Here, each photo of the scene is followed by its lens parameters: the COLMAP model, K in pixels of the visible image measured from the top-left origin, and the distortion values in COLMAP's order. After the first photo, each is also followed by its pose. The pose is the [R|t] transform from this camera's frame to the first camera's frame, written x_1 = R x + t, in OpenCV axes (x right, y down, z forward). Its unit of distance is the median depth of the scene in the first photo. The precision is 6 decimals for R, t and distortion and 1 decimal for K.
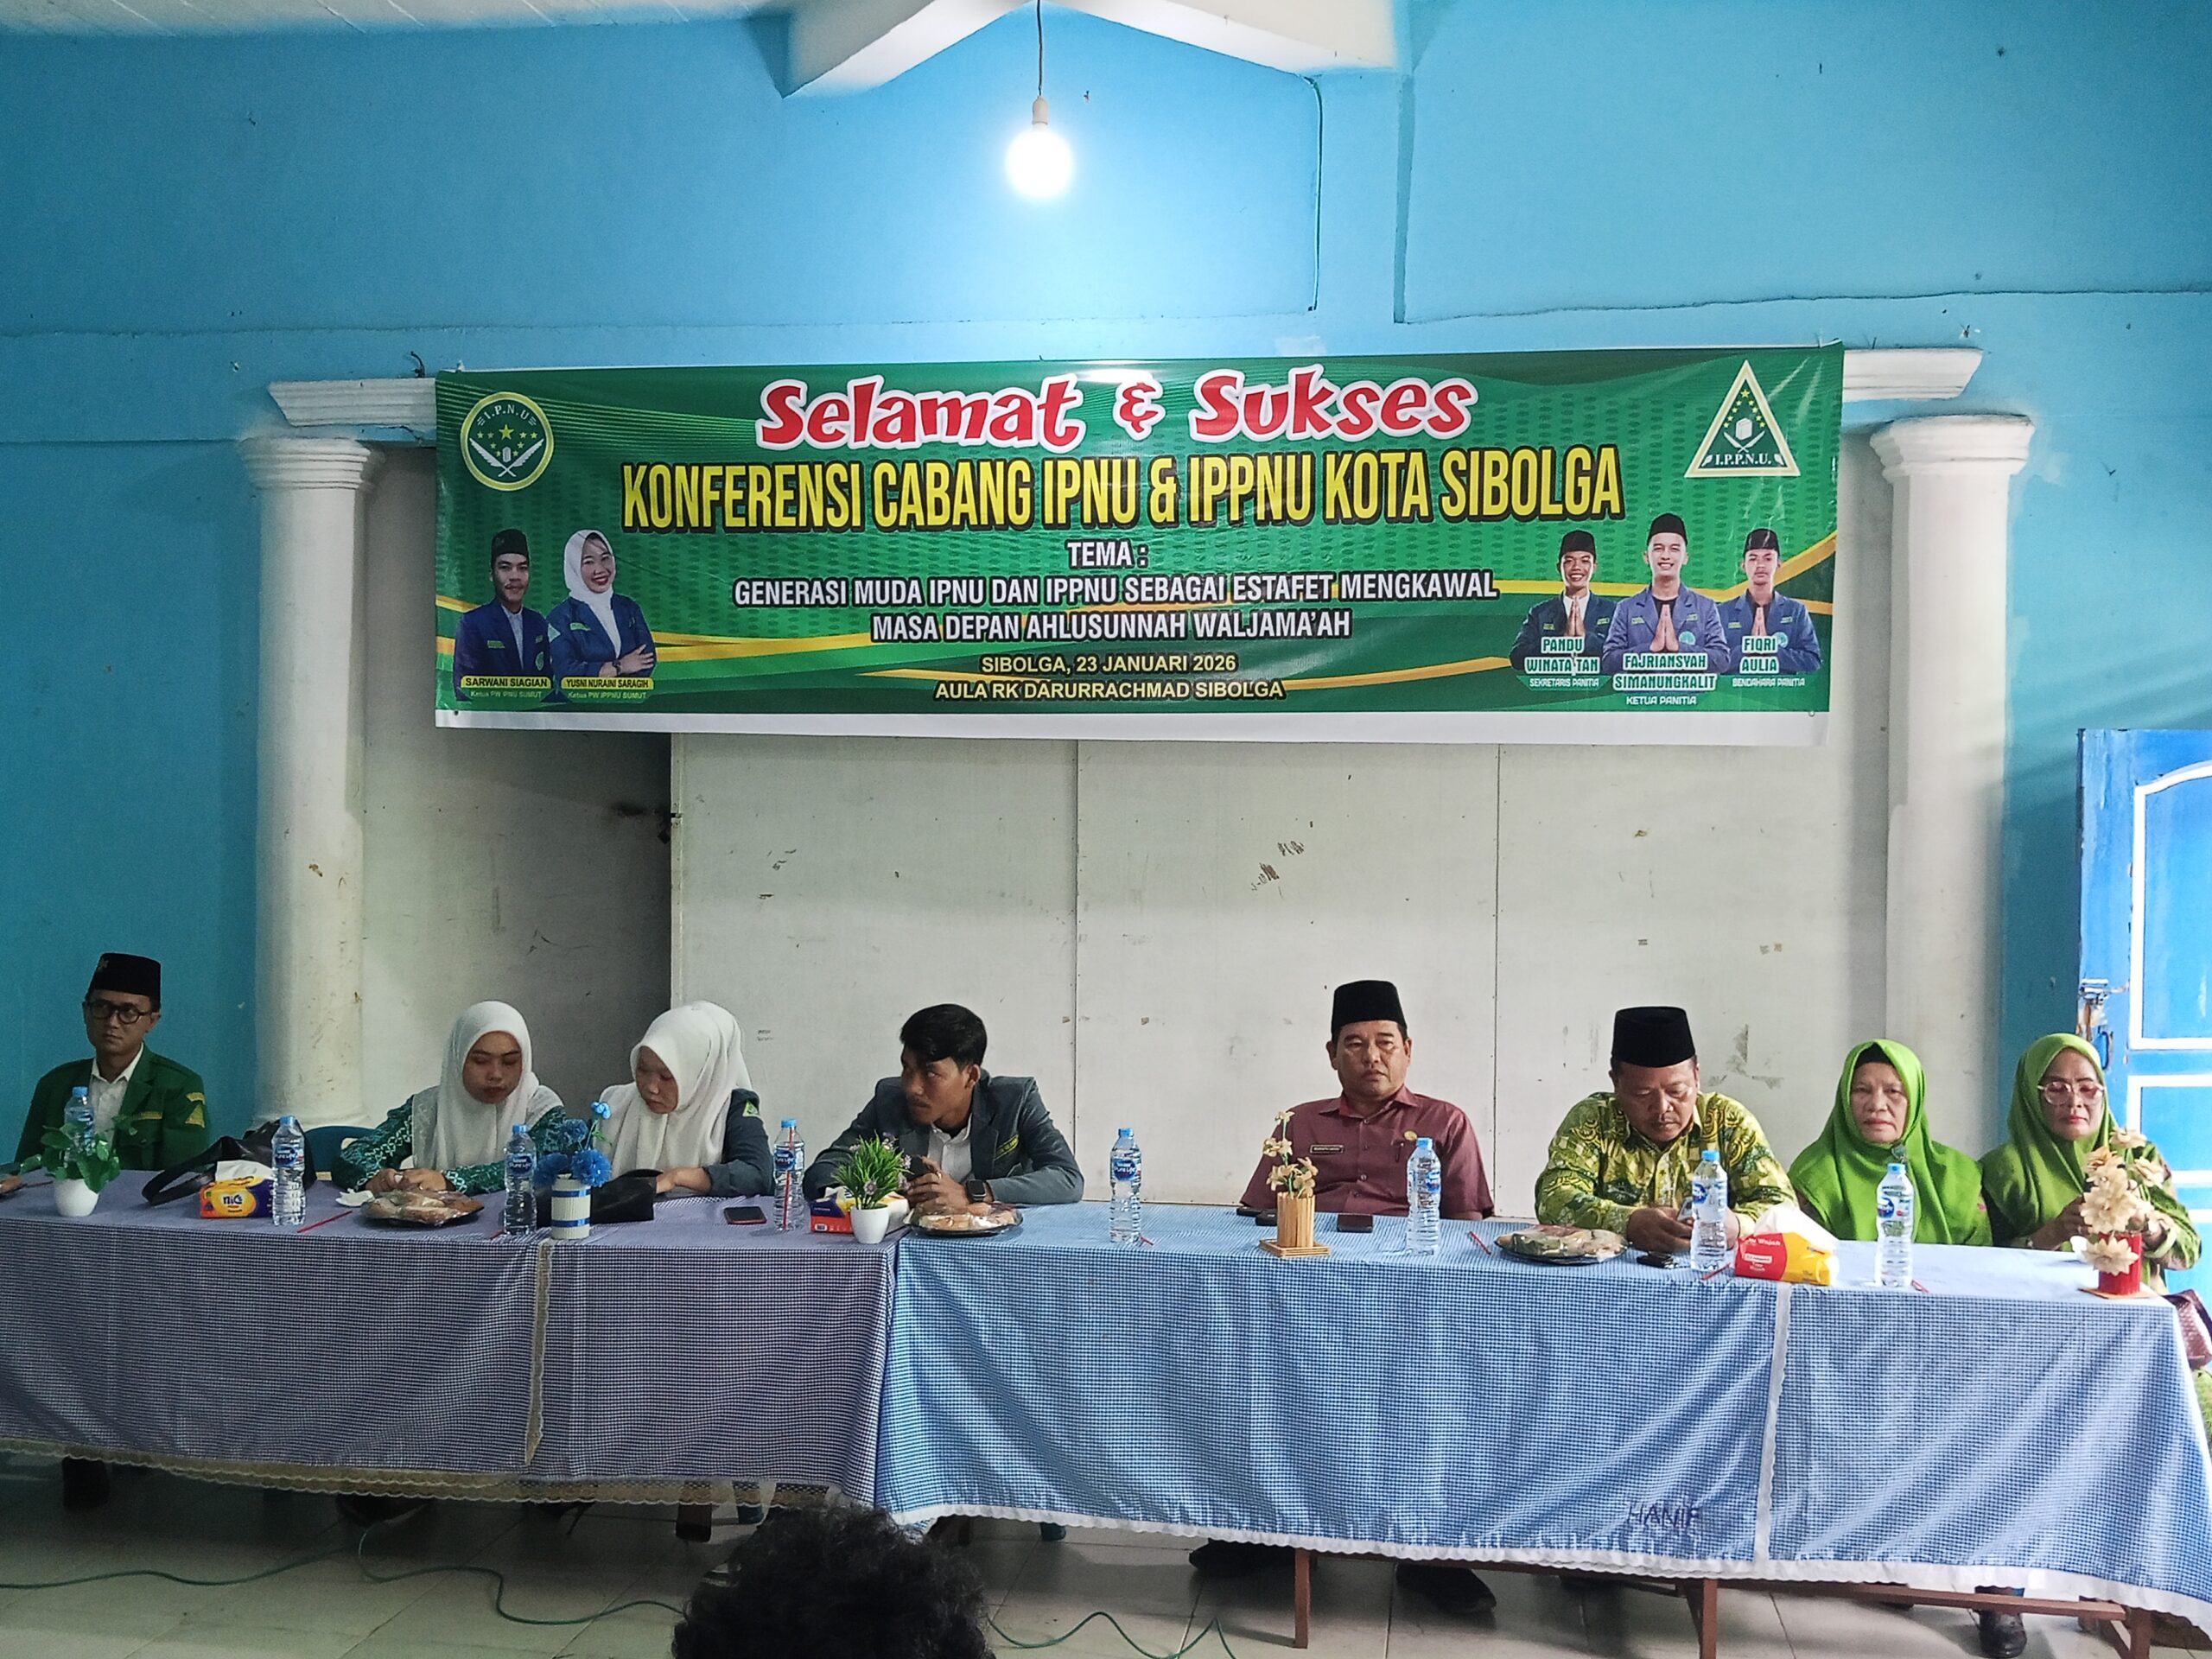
lens RADIAL K [[2242.4, 0, 1106.0], [0, 2242.4, 829.5], [0, 0, 1]] dist [0.179814, -0.500989]
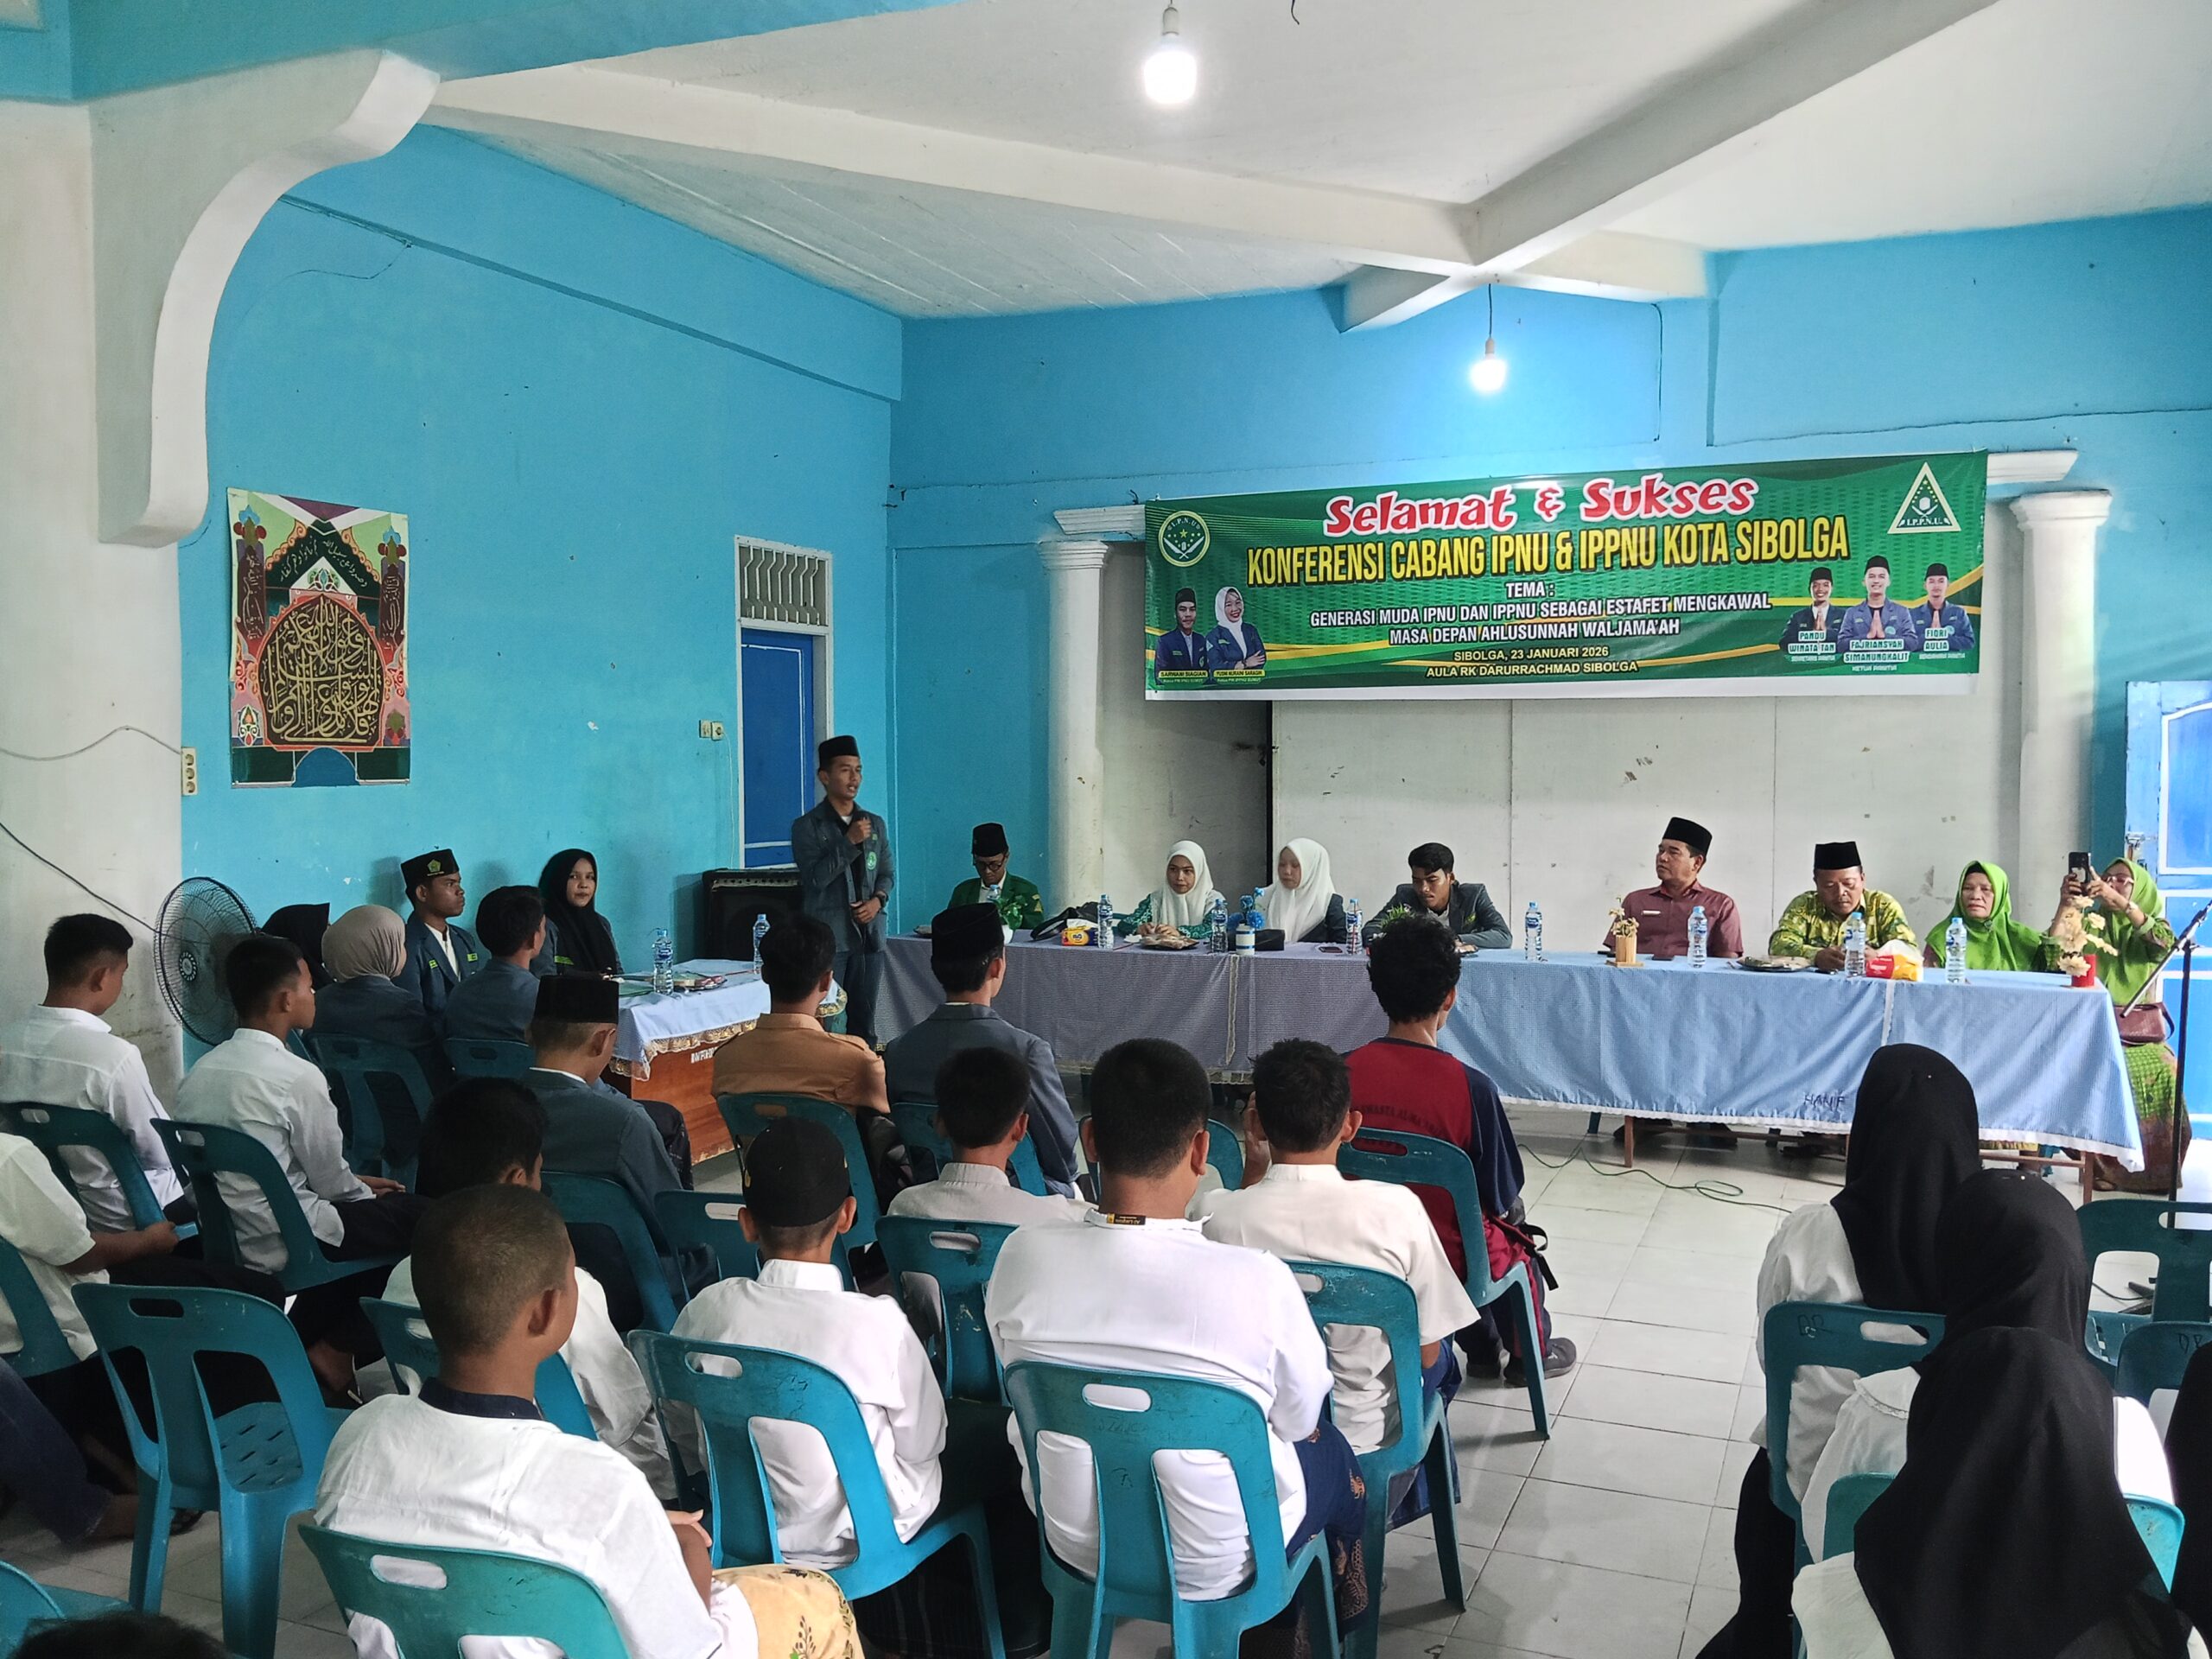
lens RADIAL K [[1815.9, 0, 1106.0], [0, 1815.9, 829.5], [0, 0, 1]] dist [0.151139, -0.419389]
pose [[0.970898, -0.001546, -0.239488, 0.020966], [0.008462, 0.999576, 0.027853, 0.018366], [0.239344, -0.029069, 0.970500, -0.436782]]
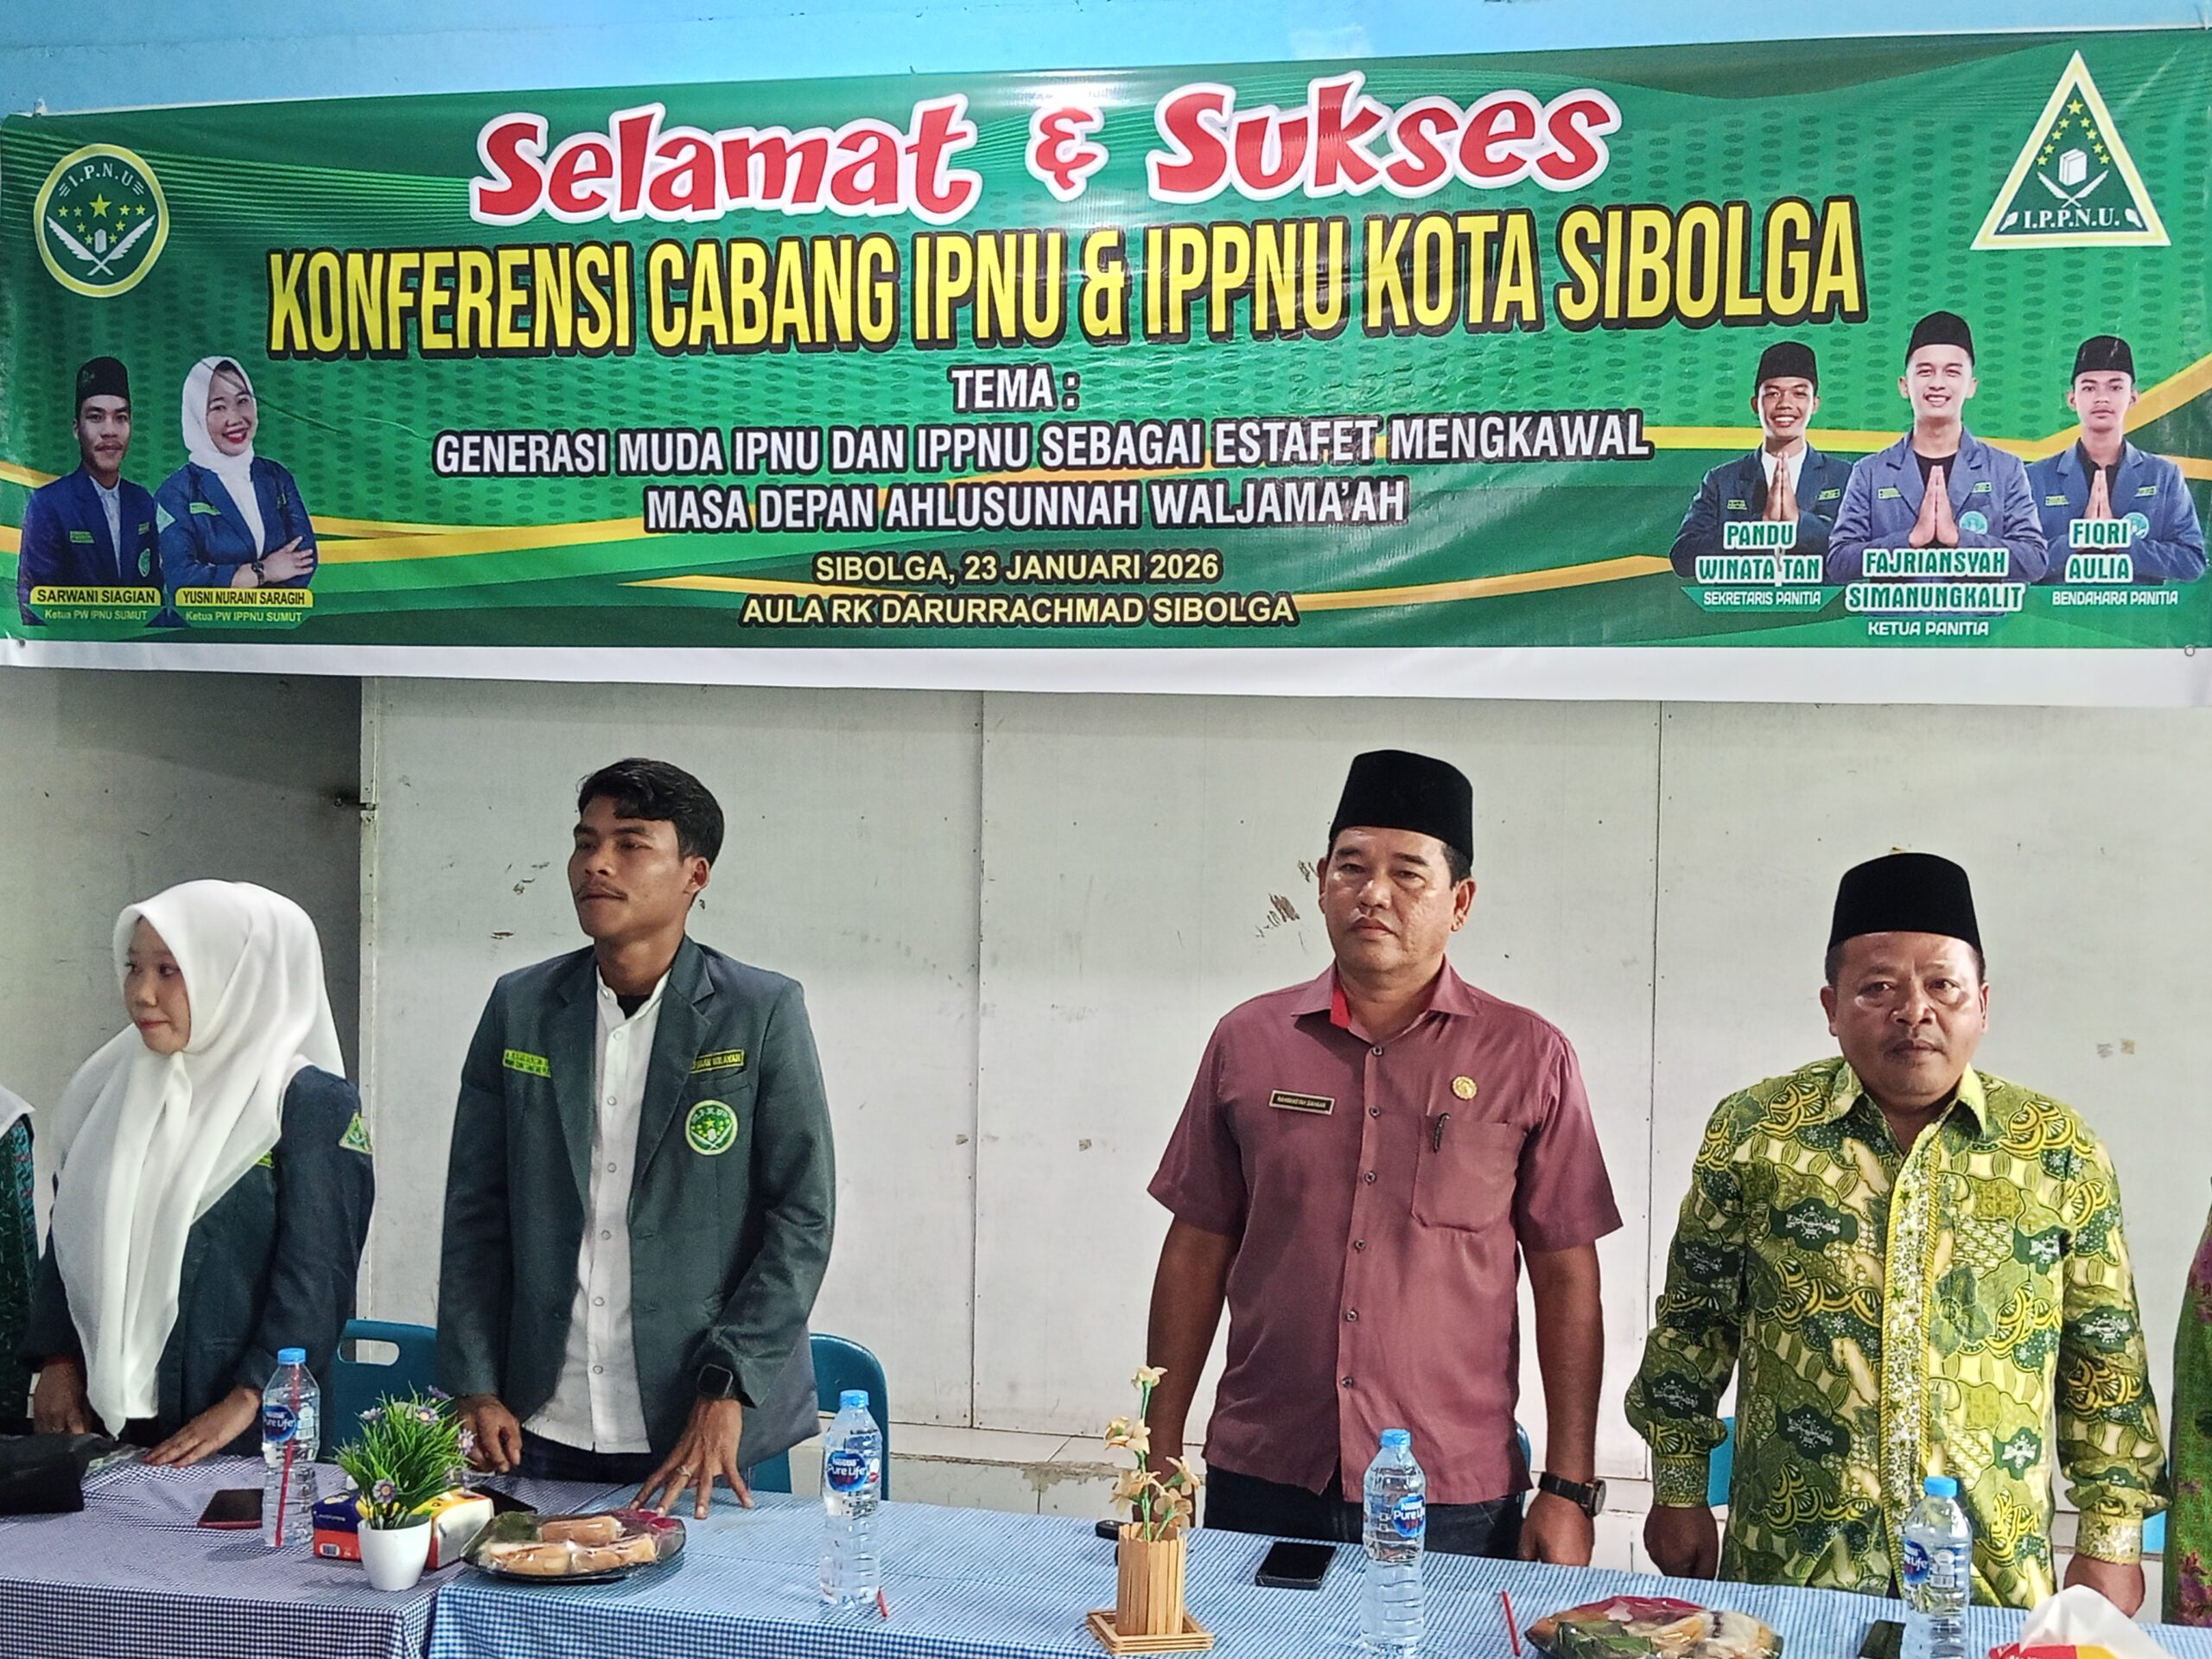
lens RADIAL K [[2716.9, 0, 1106.0], [0, 2716.9, 829.5], [0, 0, 1]] dist [0.179004, -0.534610]
pose [[0.996840, 0.010672, -0.078721, 0.086567], [-0.010640, 0.999943, 0.000818, -0.002918], [0.078725, 0.000022, 0.996896, 0.261206]]
